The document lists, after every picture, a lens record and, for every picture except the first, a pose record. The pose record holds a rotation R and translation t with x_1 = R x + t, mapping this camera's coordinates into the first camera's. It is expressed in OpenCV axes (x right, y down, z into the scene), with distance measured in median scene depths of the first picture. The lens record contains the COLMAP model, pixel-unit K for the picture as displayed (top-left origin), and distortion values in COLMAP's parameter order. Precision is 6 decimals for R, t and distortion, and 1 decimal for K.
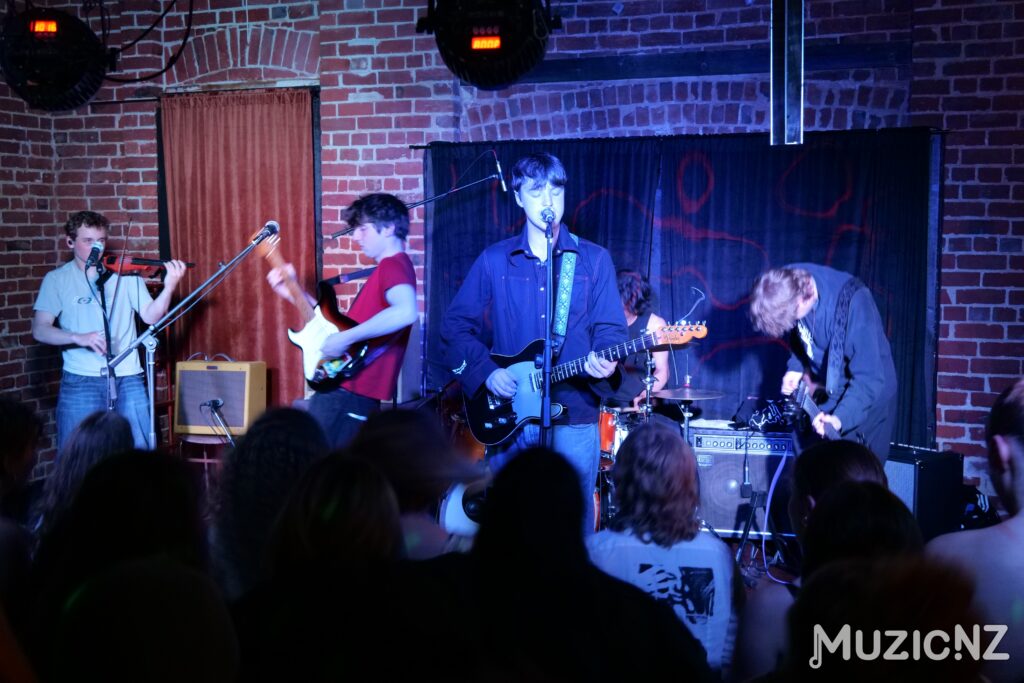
lens RADIAL K [[1205.8, 0, 511.9], [0, 1205.8, 343.1], [0, 0, 1]] dist [0.021323, 0.000000]
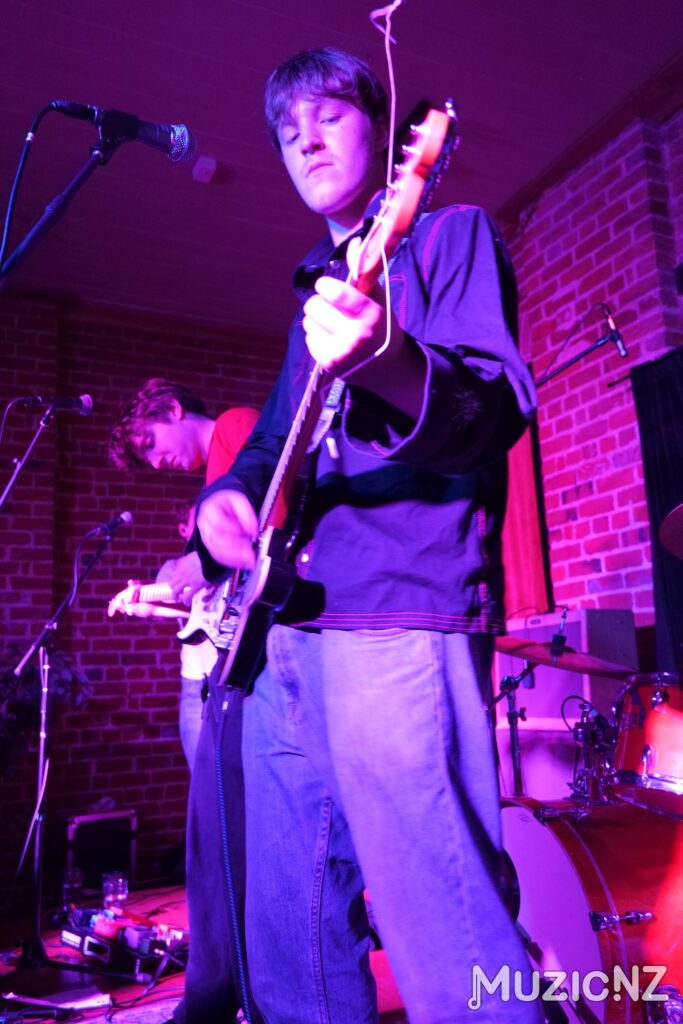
lens RADIAL K [[855.5, 0, 338.1], [0, 855.5, 515.1], [0, 0, 1]] dist [0.018692, -0.021334]
pose [[0.685183, -0.173936, -0.707298, 0.162223], [-0.029305, 0.963699, -0.265379, 0.061883], [0.727781, 0.202561, 0.655213, 0.534640]]
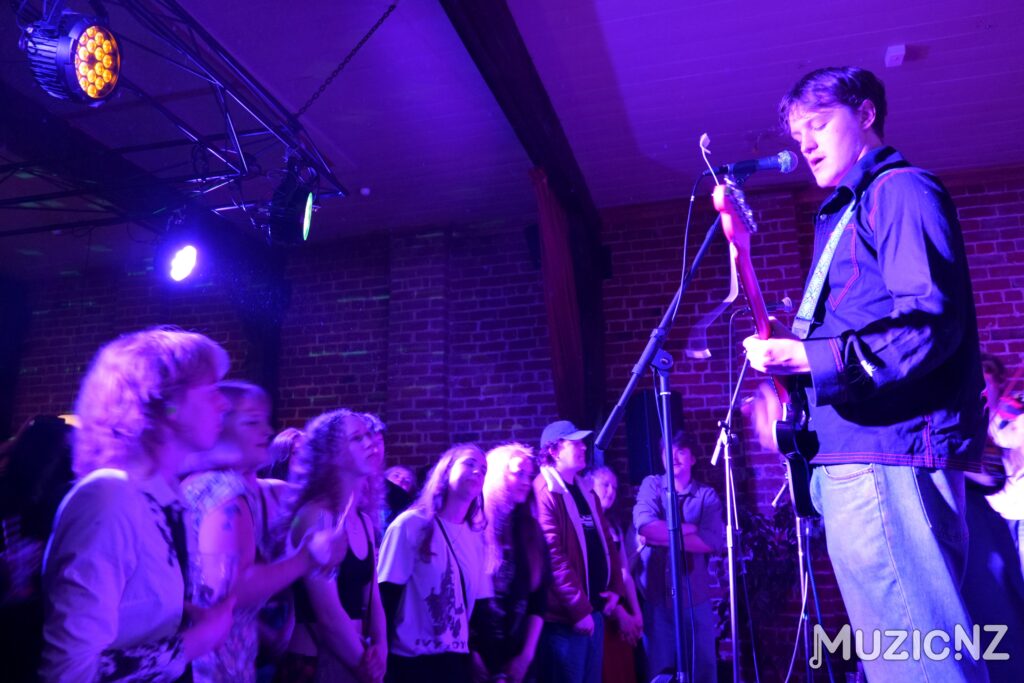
lens RADIAL K [[835.8, 0, 499.2], [0, 835.8, 339.4], [0, 0, 1]] dist [0.009545, -0.013666]
pose [[0.026577, -0.233321, -0.972036, 0.289226], [-0.092027, 0.967680, -0.234792, 0.068602], [0.995402, 0.095693, 0.004246, 0.520615]]
